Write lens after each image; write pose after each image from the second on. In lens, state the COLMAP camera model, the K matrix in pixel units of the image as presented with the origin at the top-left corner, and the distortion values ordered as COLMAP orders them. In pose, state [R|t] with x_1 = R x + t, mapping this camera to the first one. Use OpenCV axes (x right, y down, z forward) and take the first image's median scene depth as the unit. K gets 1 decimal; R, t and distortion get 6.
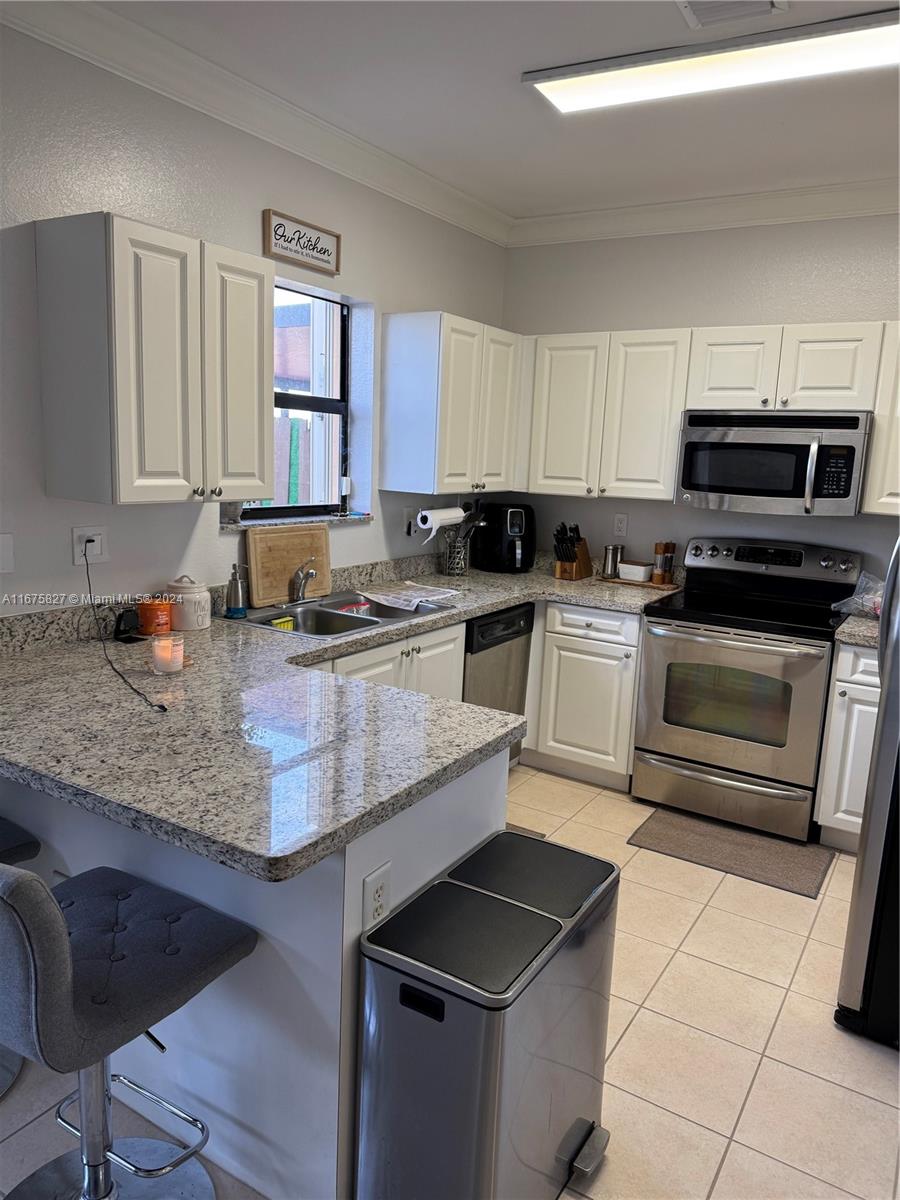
lens RADIAL K [[847.4, 0, 454.9], [0, 847.4, 597.0], [0, 0, 1]] dist [0.073297, -0.050503]
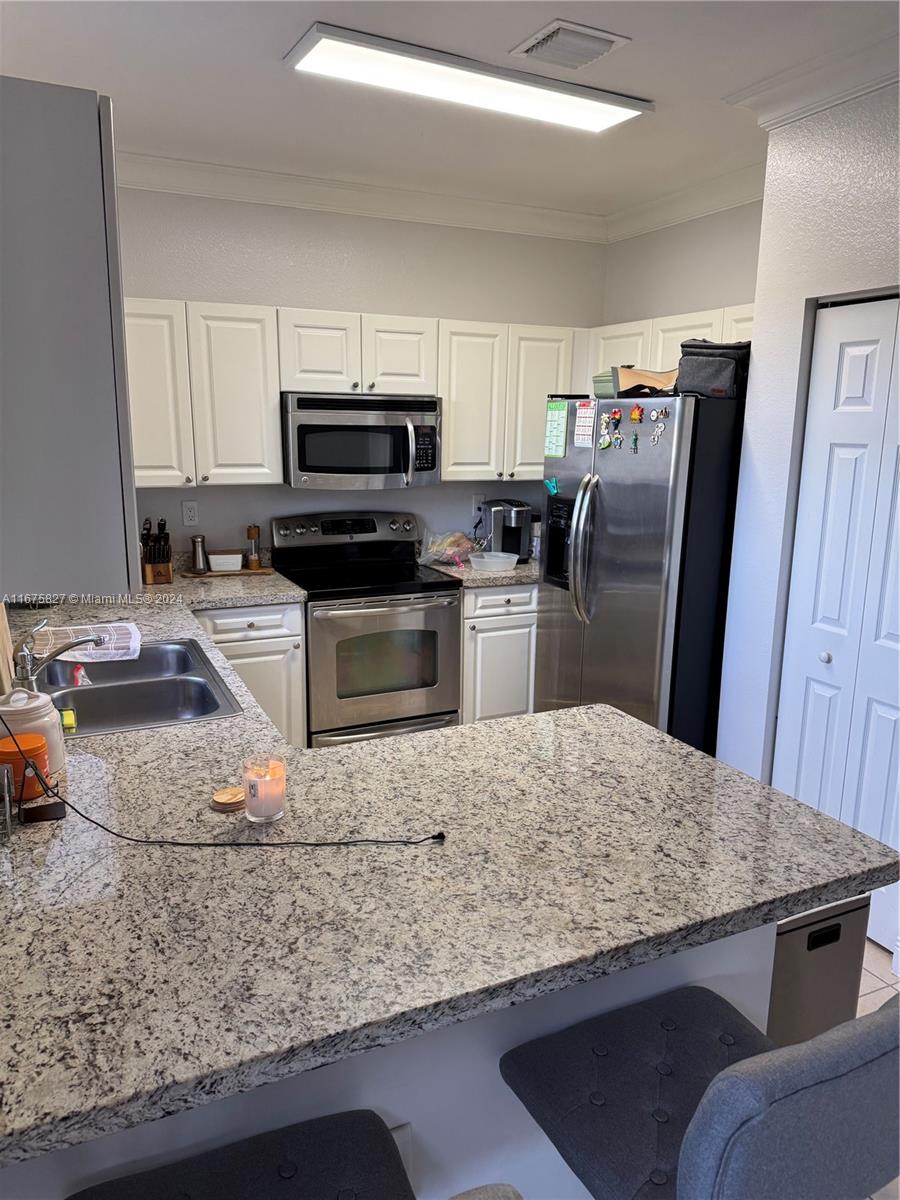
lens RADIAL K [[847.4, 0, 451.1], [0, 847.4, 598.4], [0, 0, 1]] dist [0.073297, -0.050503]
pose [[0.531131, -0.207266, 0.821548, -0.523888], [0.154855, 0.977033, 0.146379, -0.105975], [-0.833018, 0.049474, 0.551029, 0.327154]]
